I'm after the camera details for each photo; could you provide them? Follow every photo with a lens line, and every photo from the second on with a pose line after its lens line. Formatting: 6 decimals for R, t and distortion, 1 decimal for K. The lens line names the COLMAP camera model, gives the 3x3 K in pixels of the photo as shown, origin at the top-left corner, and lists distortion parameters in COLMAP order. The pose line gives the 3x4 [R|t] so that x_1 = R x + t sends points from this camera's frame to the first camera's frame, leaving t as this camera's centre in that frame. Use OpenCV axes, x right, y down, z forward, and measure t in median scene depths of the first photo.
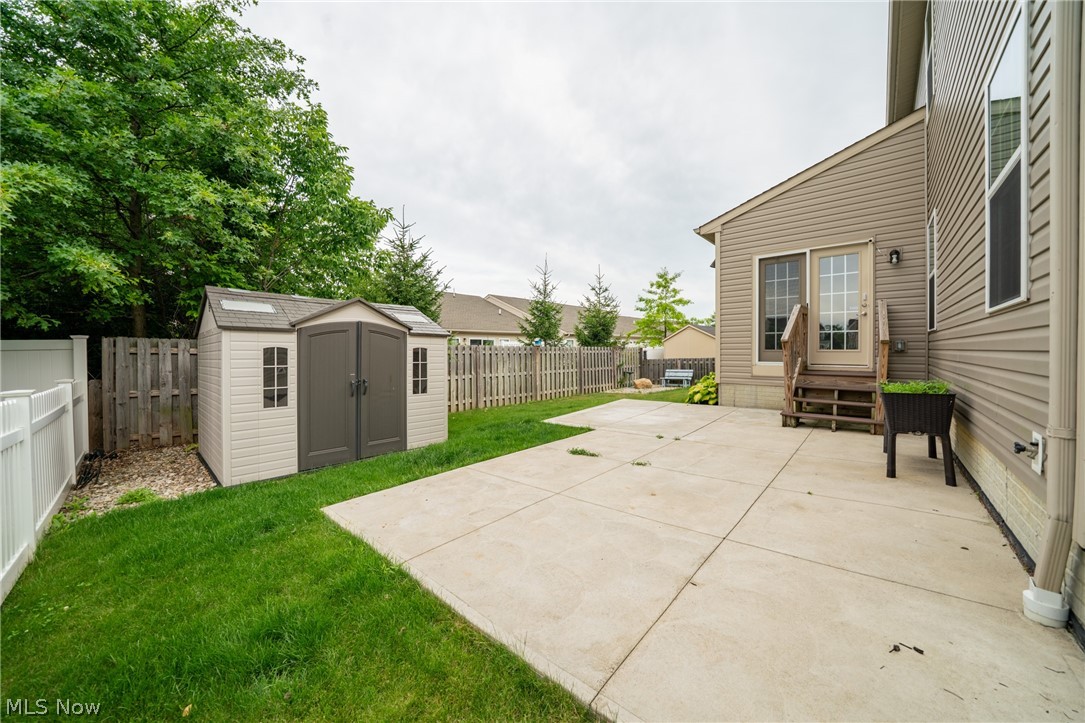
lens RADIAL K [[376.5, 0, 537.6], [0, 376.5, 355.1], [0, 0, 1]] dist [-0.017397, -0.000080]
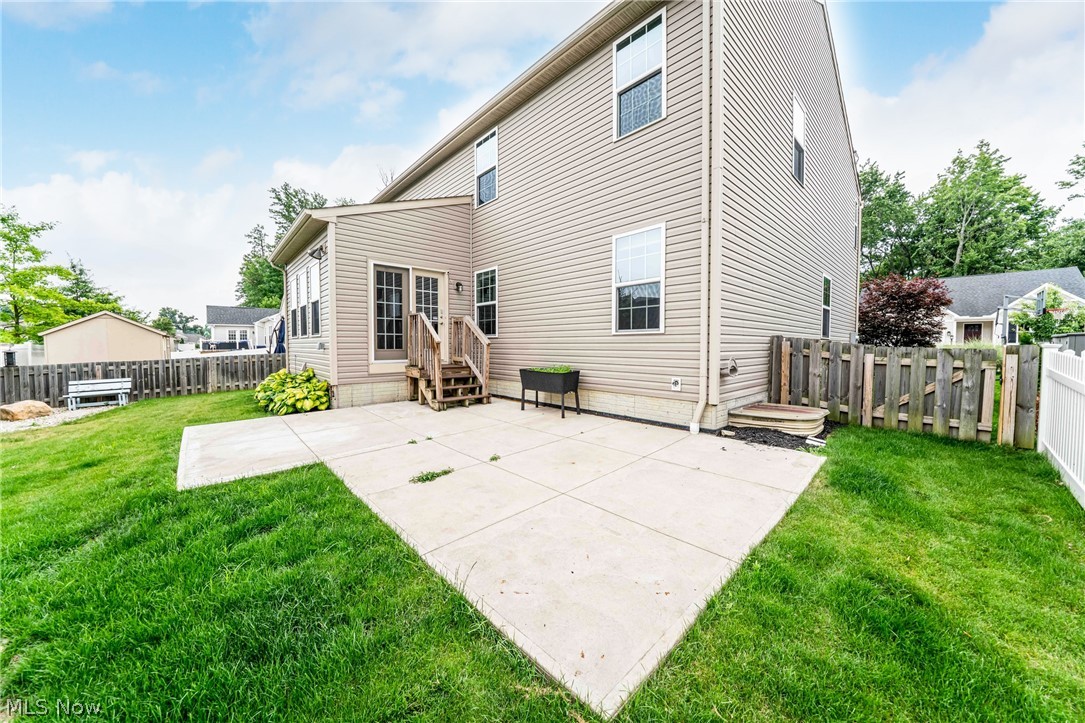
lens RADIAL K [[376.5, 0, 537.1], [0, 376.5, 362.3], [0, 0, 1]] dist [-0.017397, -0.000080]
pose [[0.083741, -0.039936, 0.995687, -0.817315], [0.014013, 0.999145, 0.038896, -0.022801], [-0.996389, 0.010695, 0.084229, 0.844718]]
